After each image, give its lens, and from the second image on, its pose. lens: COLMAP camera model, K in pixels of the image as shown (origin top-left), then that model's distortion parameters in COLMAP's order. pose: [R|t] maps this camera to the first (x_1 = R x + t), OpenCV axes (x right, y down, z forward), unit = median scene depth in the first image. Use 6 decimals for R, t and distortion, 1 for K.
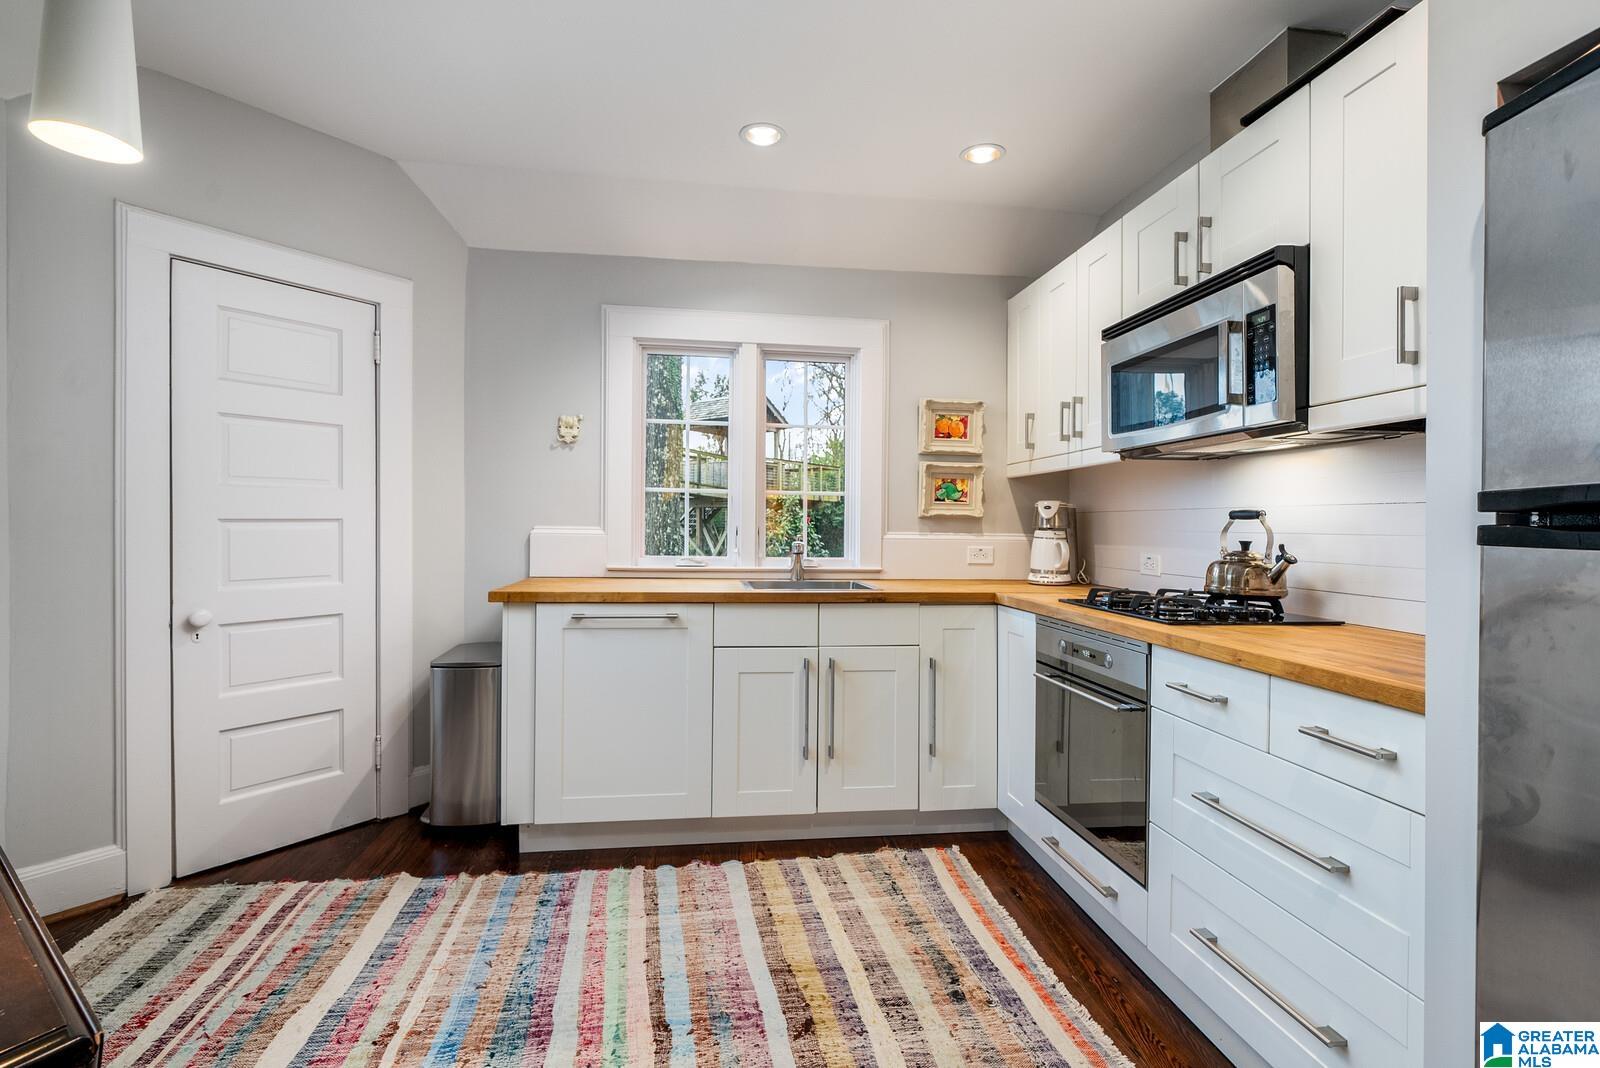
lens RADIAL K [[728.4, 0, 795.0], [0, 728.4, 547.2], [0, 0, 1]] dist [-0.002835, -0.000148]
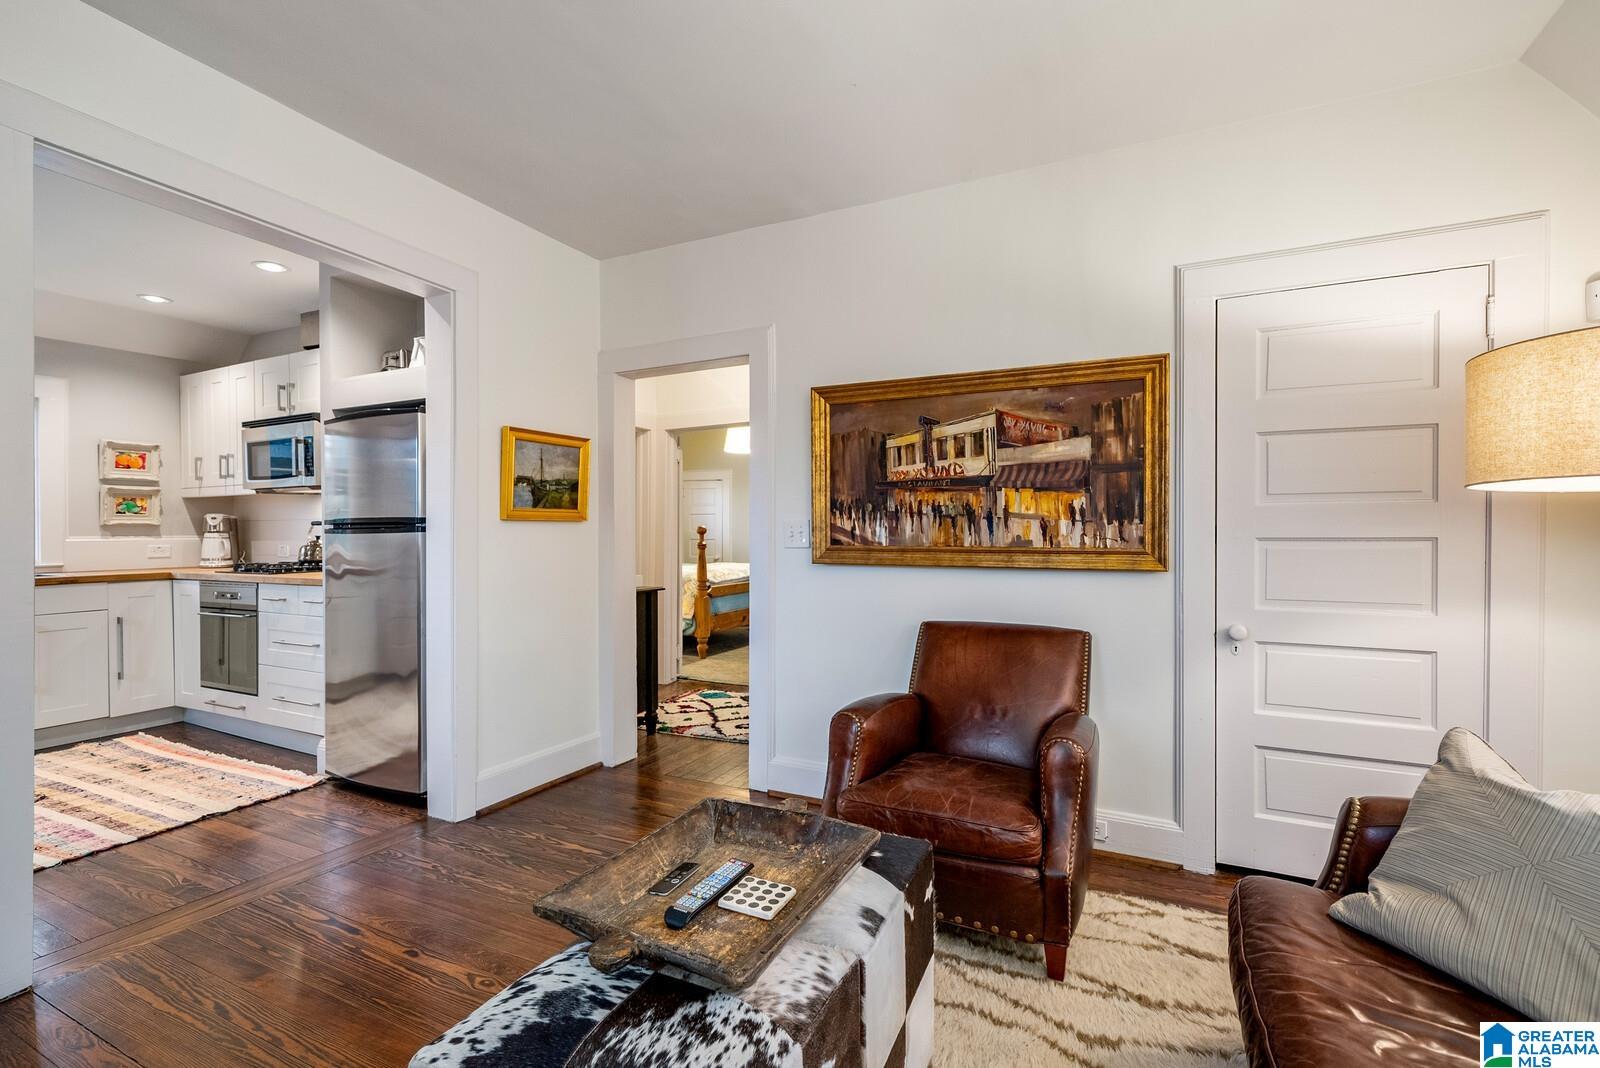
lens RADIAL K [[720.3, 0, 792.5], [0, 720.3, 526.7], [0, 0, 1]] dist [-0.000012, 0.000171]
pose [[0.570816, -0.008511, 0.821034, -0.241605], [0.034622, 0.999306, -0.013711, 0.031241], [-0.820348, 0.036253, 0.570714, -1.018021]]
